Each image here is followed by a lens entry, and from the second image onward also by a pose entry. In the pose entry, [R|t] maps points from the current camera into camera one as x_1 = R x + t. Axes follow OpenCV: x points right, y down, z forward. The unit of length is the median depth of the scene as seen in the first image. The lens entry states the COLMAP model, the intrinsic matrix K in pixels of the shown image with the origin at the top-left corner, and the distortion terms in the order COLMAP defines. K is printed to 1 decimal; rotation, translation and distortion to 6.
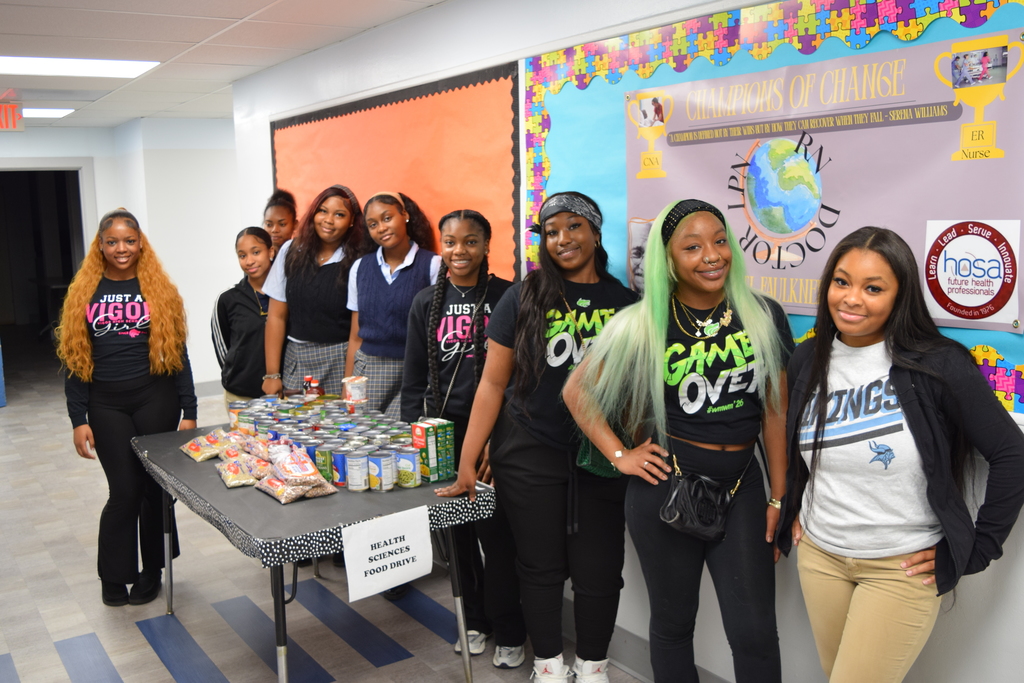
lens RADIAL K [[974.8, 0, 512.0], [0, 974.8, 341.5], [0, 0, 1]] dist [-0.010368, -0.008308]
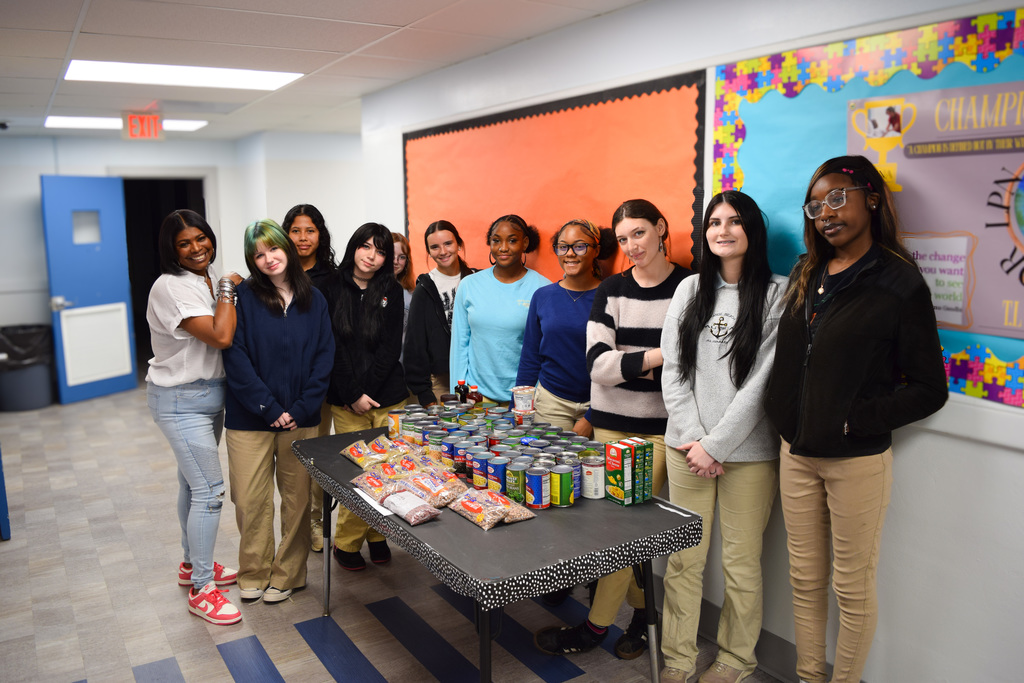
lens RADIAL K [[796.6, 0, 512.0], [0, 796.6, 341.5], [0, 0, 1]] dist [-0.054918, 0.007762]
pose [[0.999625, 0.026668, -0.006196, -0.190362], [-0.026587, 0.999564, 0.012805, -0.022316], [0.006535, -0.012635, 0.999899, 0.222565]]
